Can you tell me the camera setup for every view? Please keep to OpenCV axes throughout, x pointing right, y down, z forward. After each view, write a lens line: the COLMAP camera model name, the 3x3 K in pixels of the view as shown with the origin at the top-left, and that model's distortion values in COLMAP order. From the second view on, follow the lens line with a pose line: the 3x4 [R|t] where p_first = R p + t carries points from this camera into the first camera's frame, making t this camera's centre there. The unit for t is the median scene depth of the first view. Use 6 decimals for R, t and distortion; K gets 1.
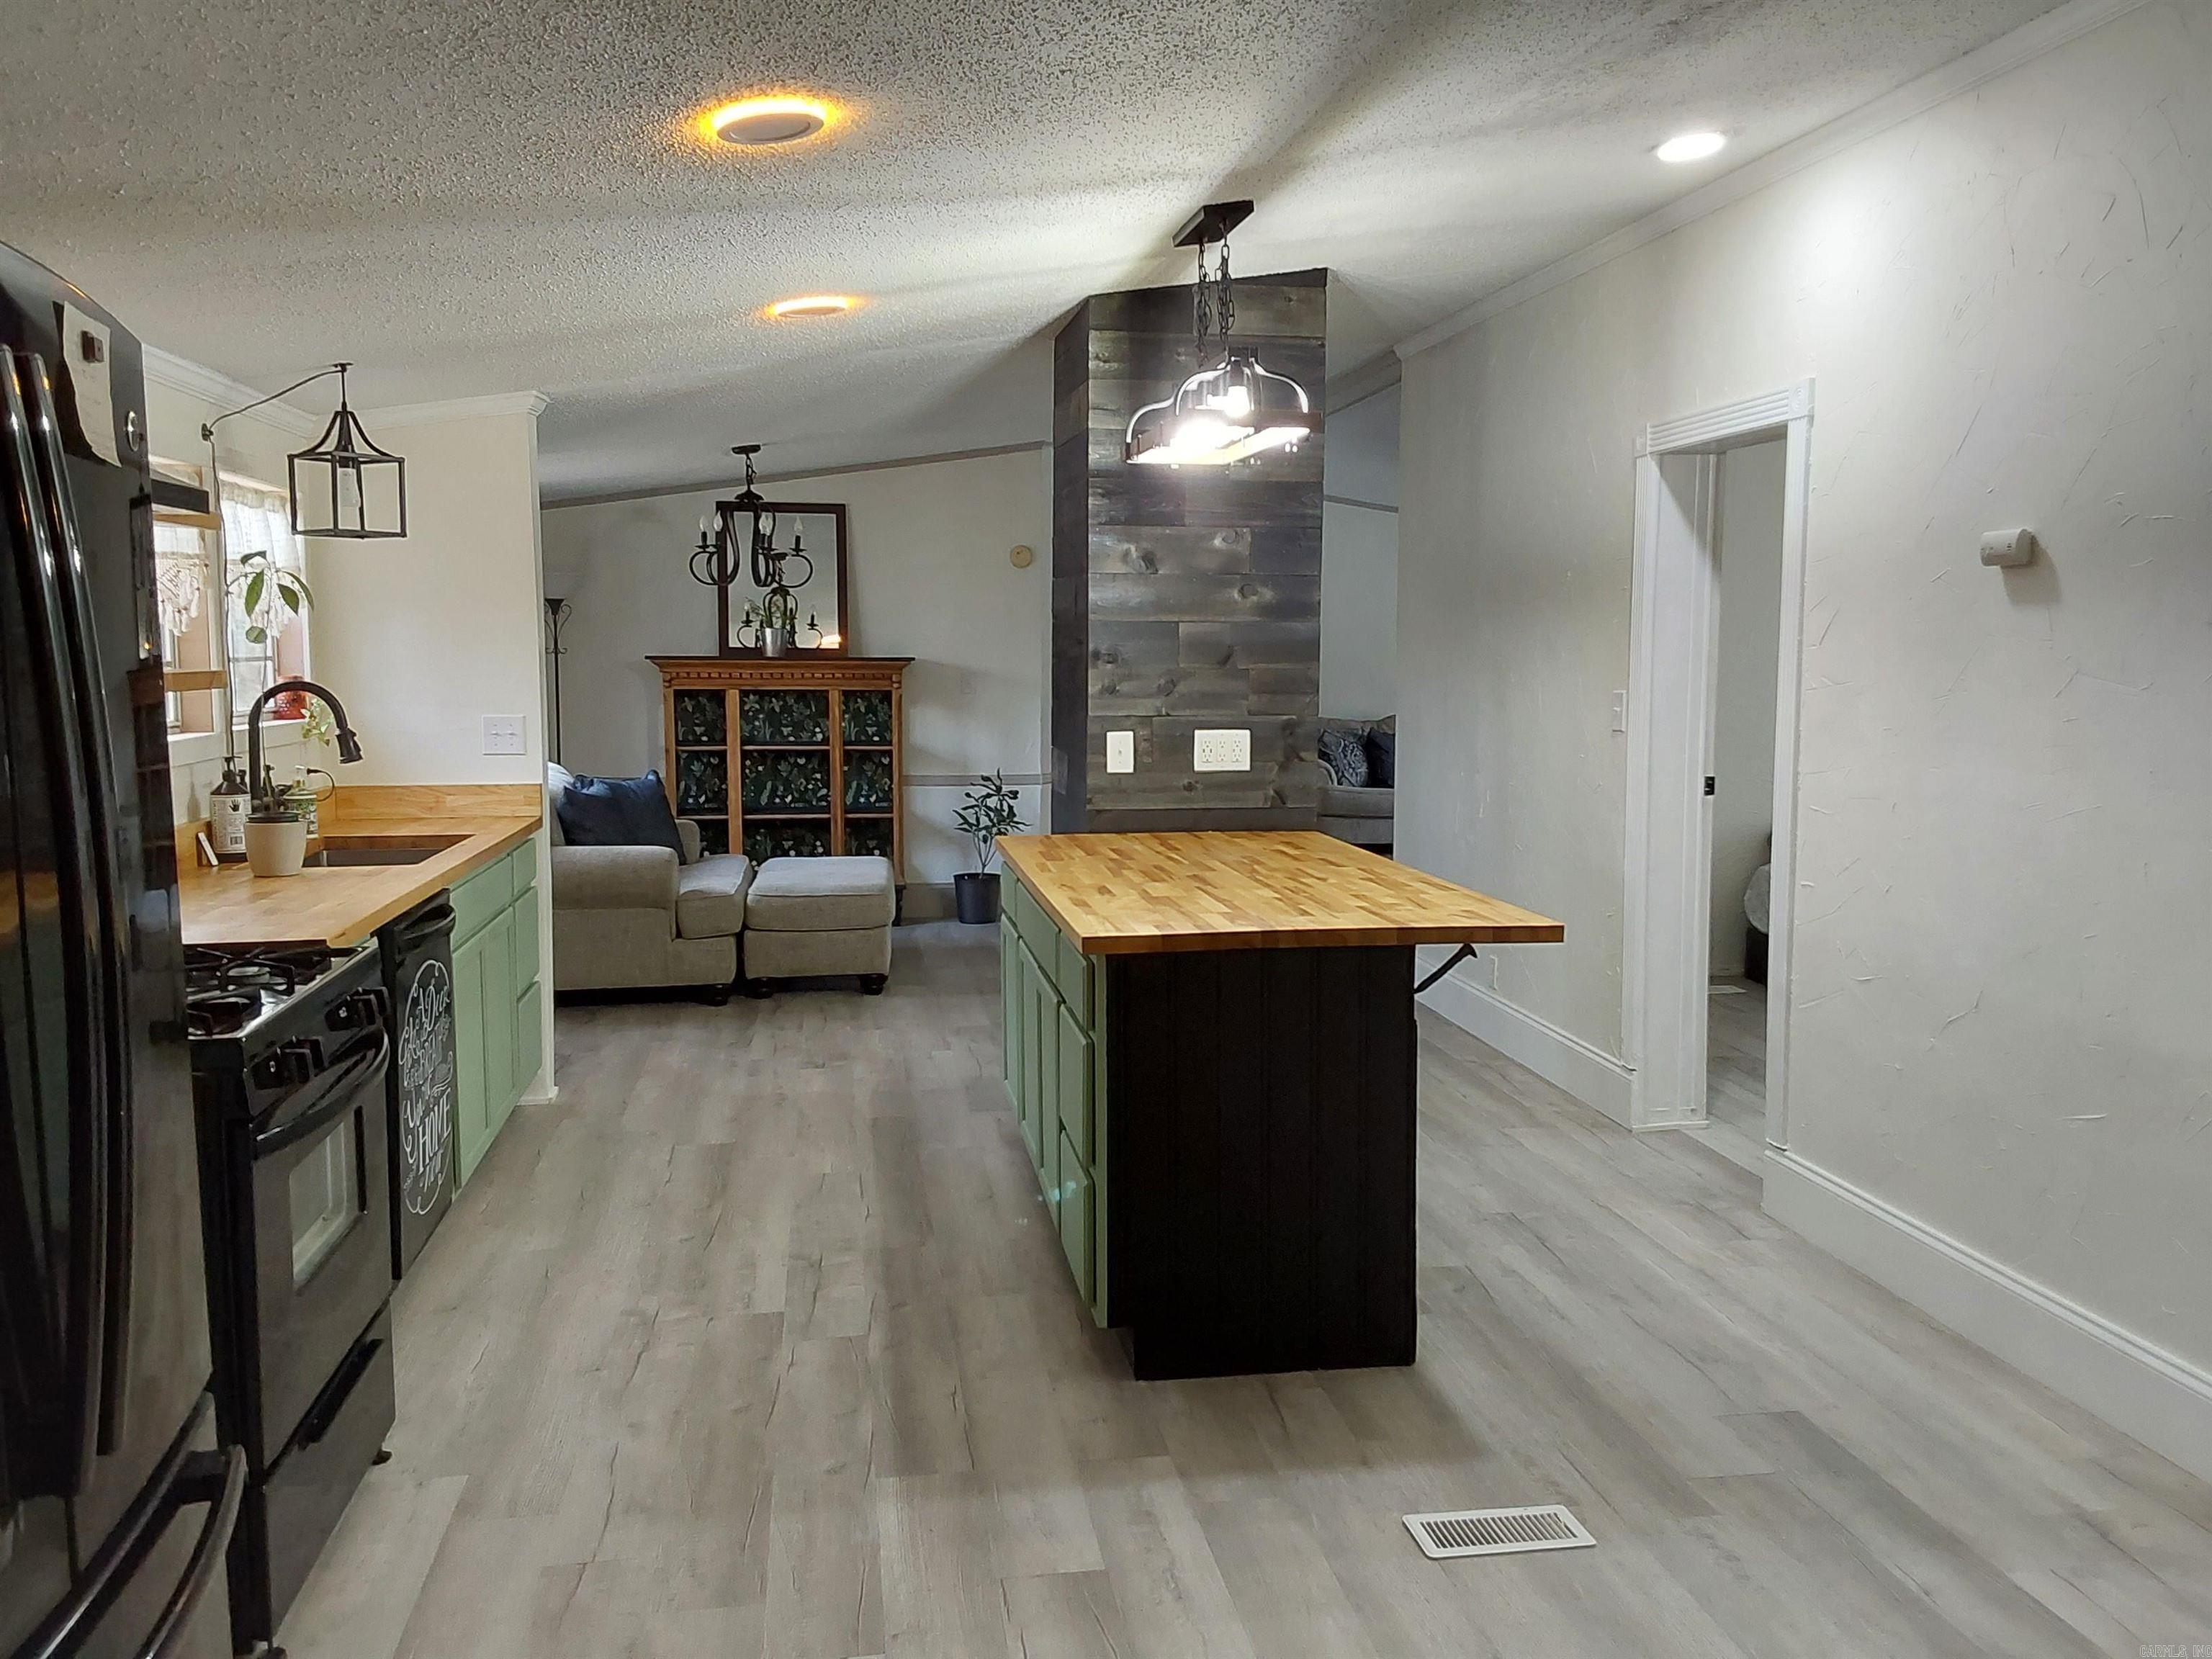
lens RADIAL K [[1783.3, 0, 1139.3], [0, 1783.3, 818.0], [0, 0, 1]] dist [0.139198, -0.225264]
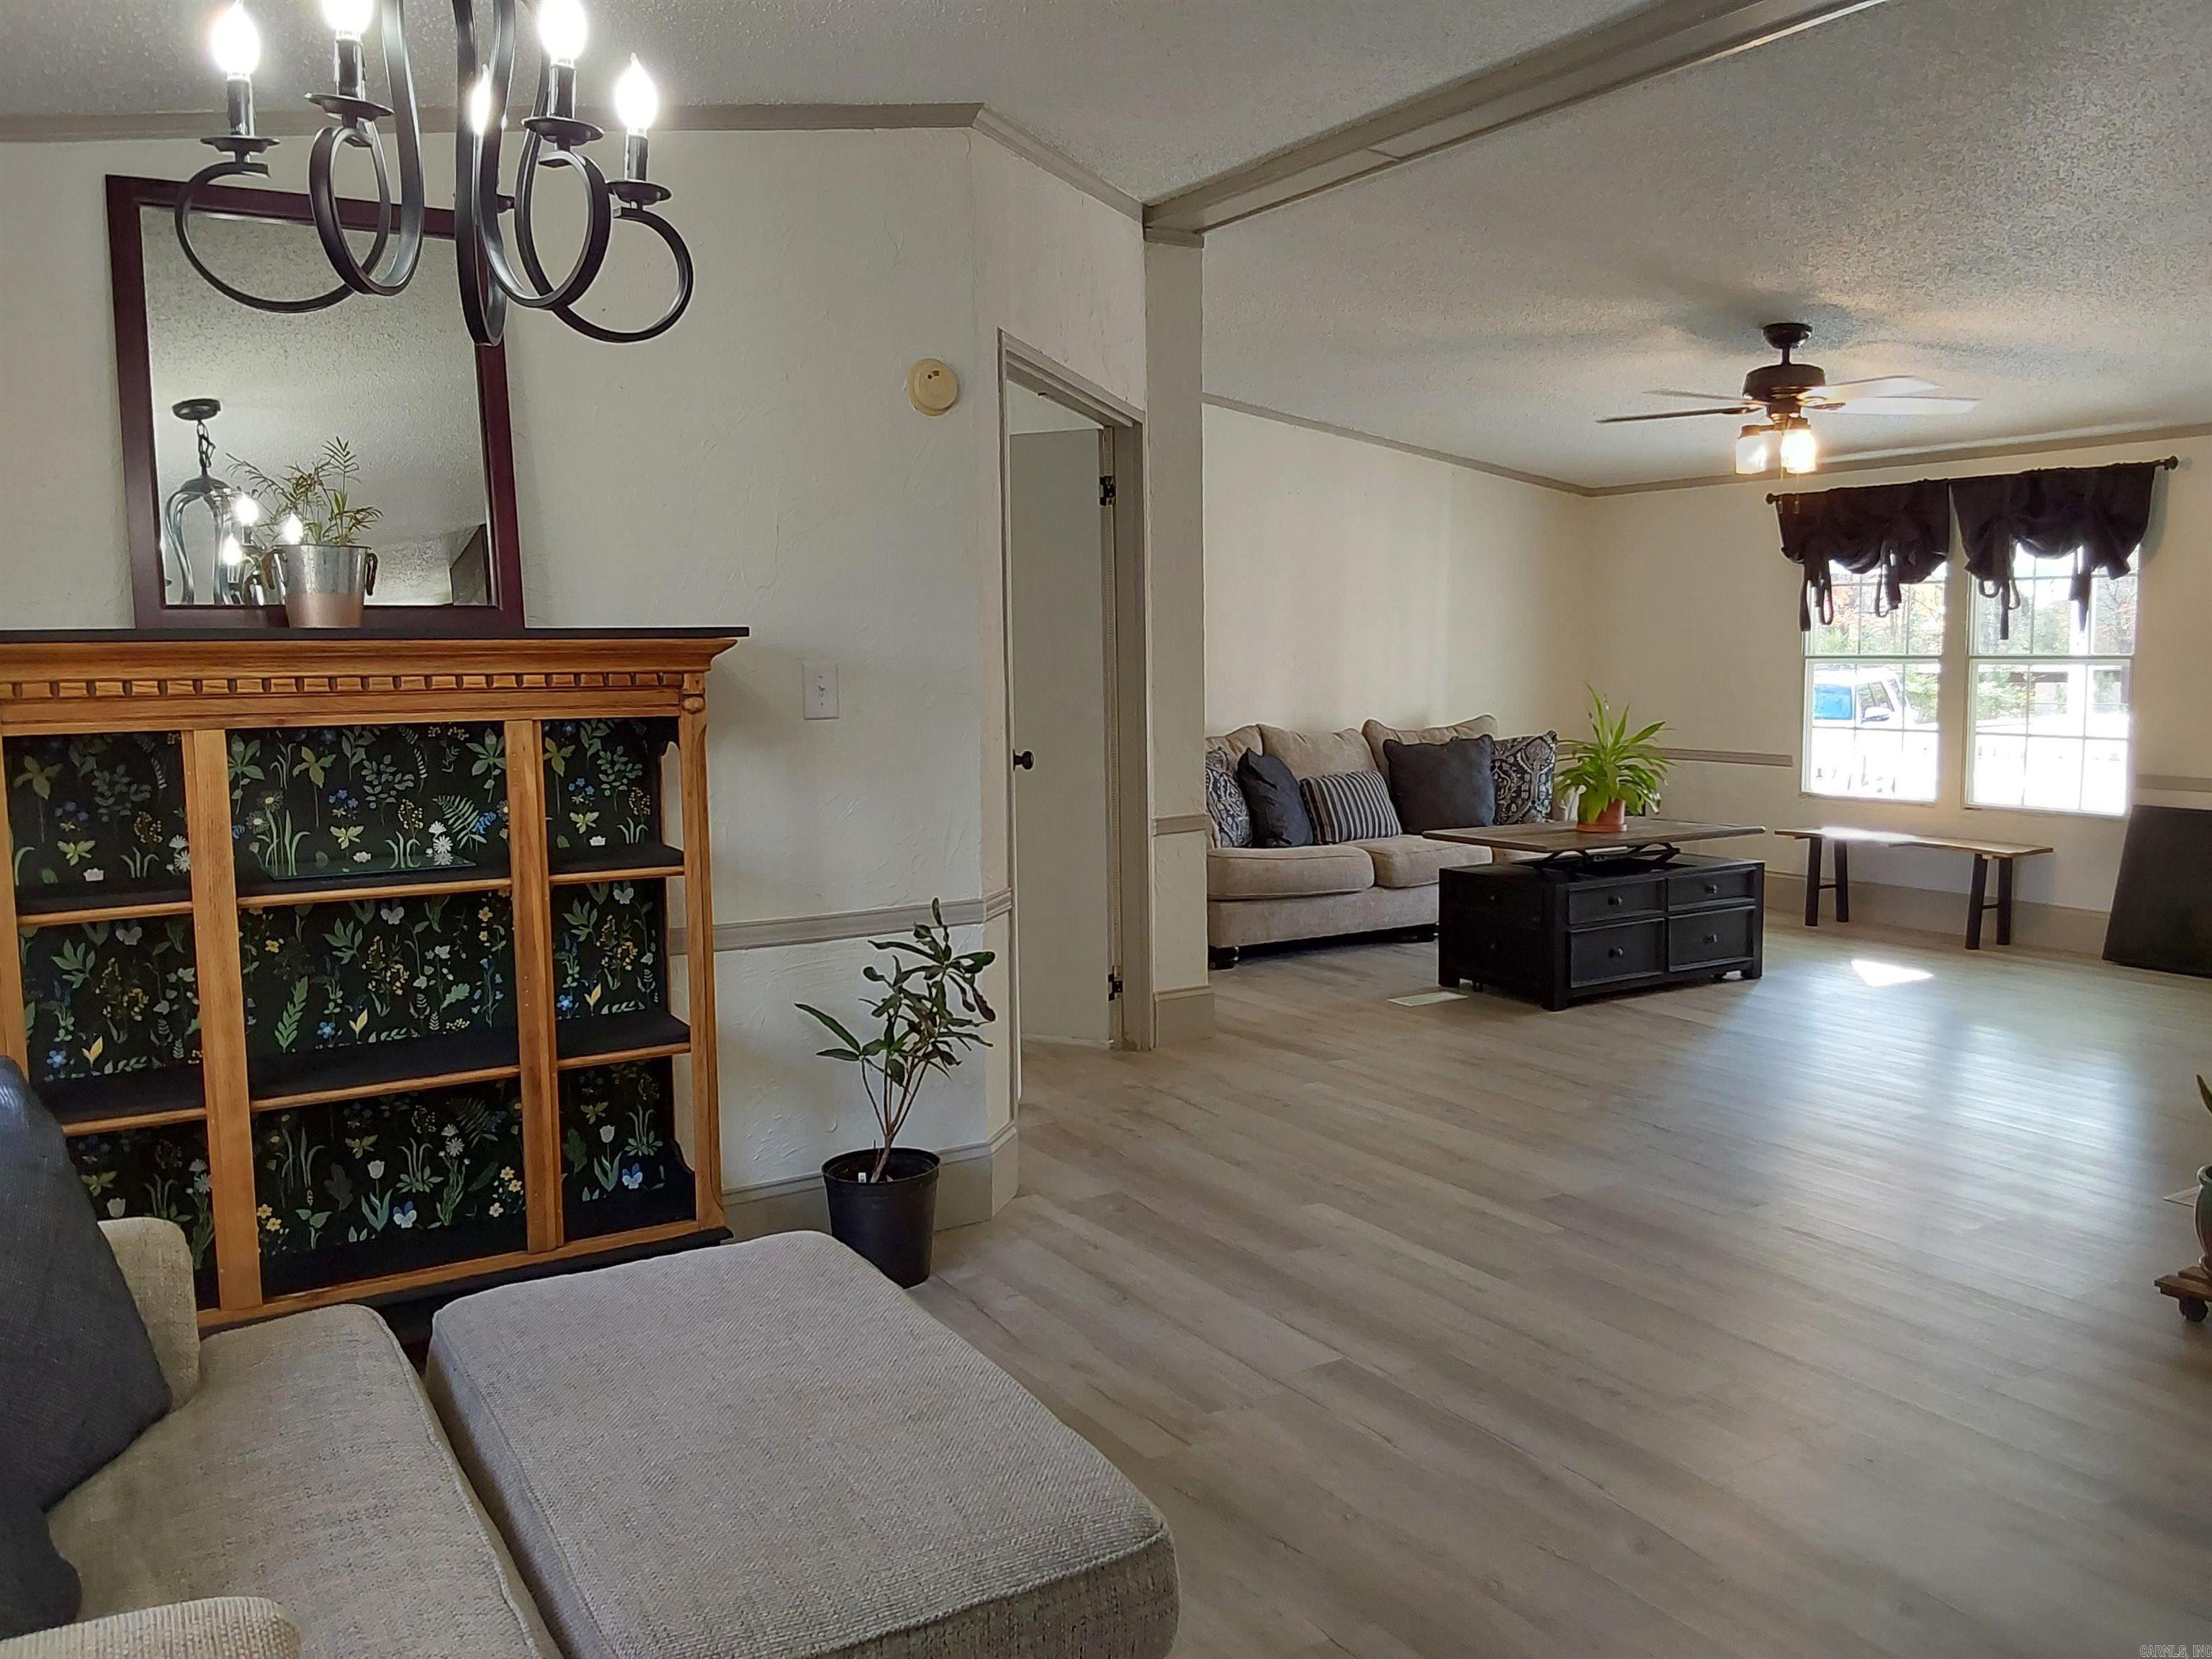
lens RADIAL K [[1783.3, 0, 1139.3], [0, 1783.3, 818.0], [0, 0, 1]] dist [0.139198, -0.225264]
pose [[0.926205, -0.050119, 0.373675, -0.300971], [0.048914, 0.998722, 0.012711, -0.079750], [-0.373835, 0.006505, 0.927472, 0.975400]]
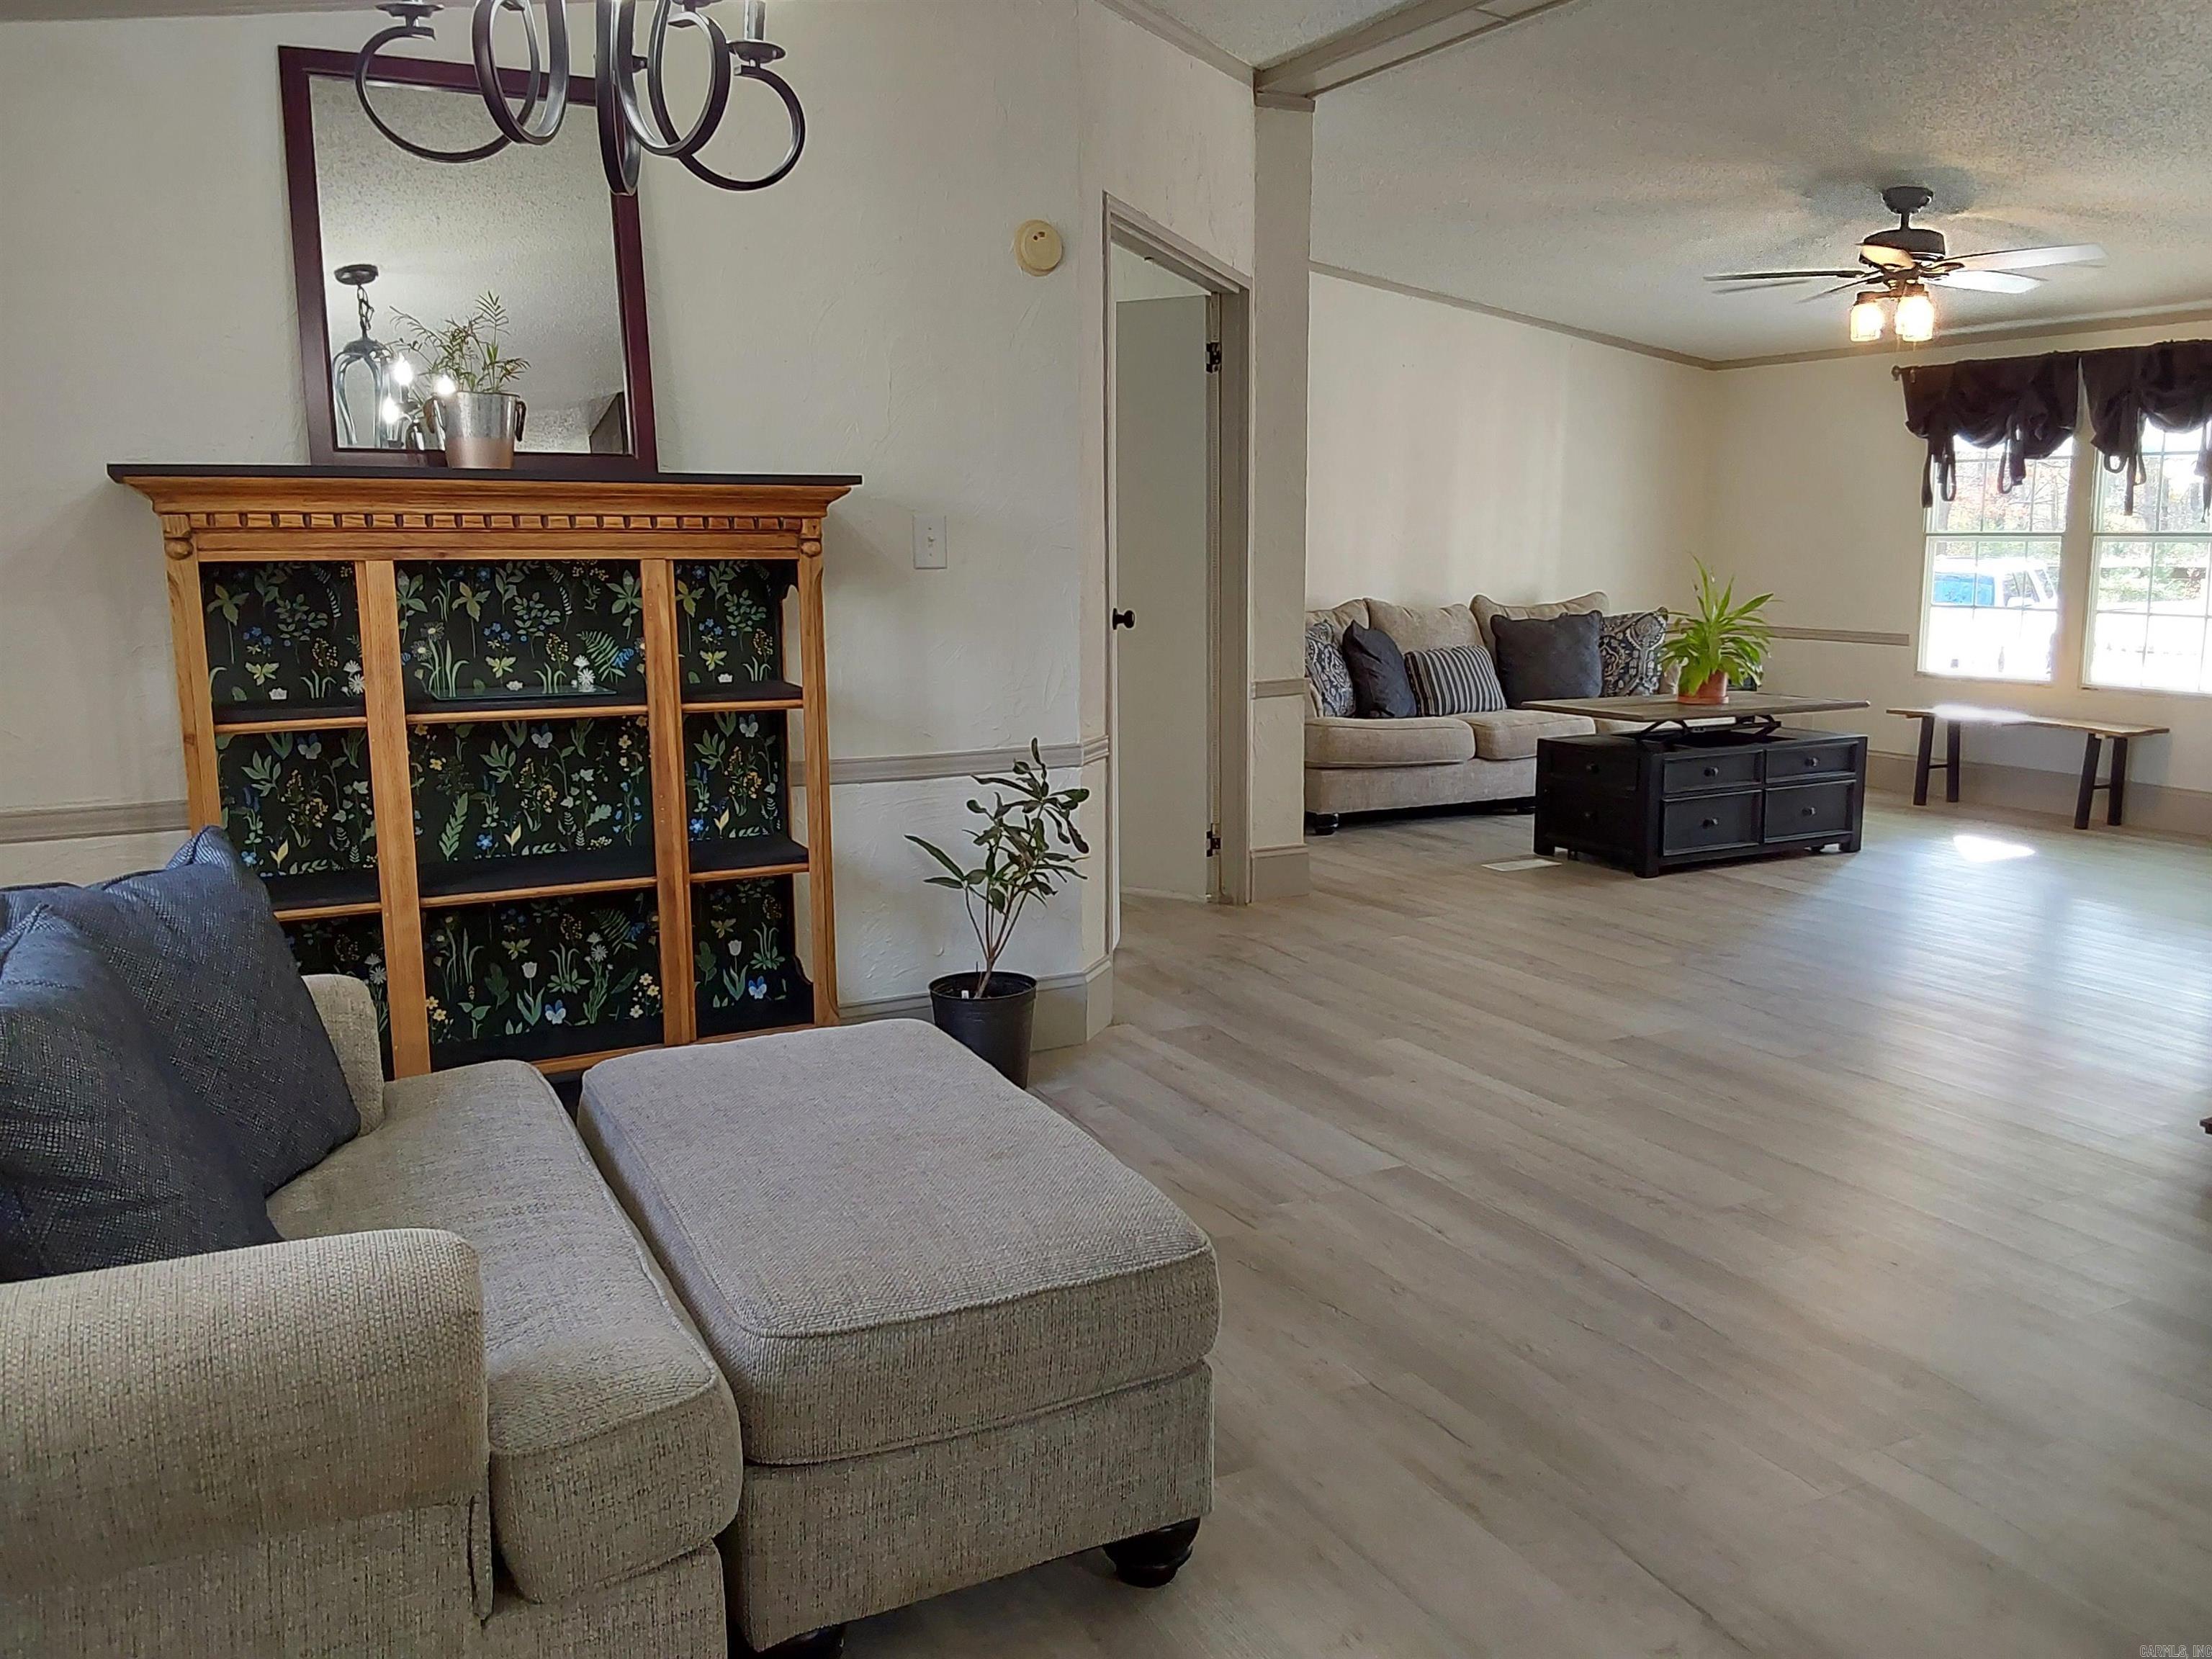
lens RADIAL K [[1783.3, 0, 1139.3], [0, 1783.3, 818.0], [0, 0, 1]] dist [0.139198, -0.225264]
pose [[0.950199, -0.054988, 0.306753, -0.303864], [0.034981, 0.996909, 0.070347, -0.062314], [-0.309673, -0.056113, 0.949186, 0.933734]]
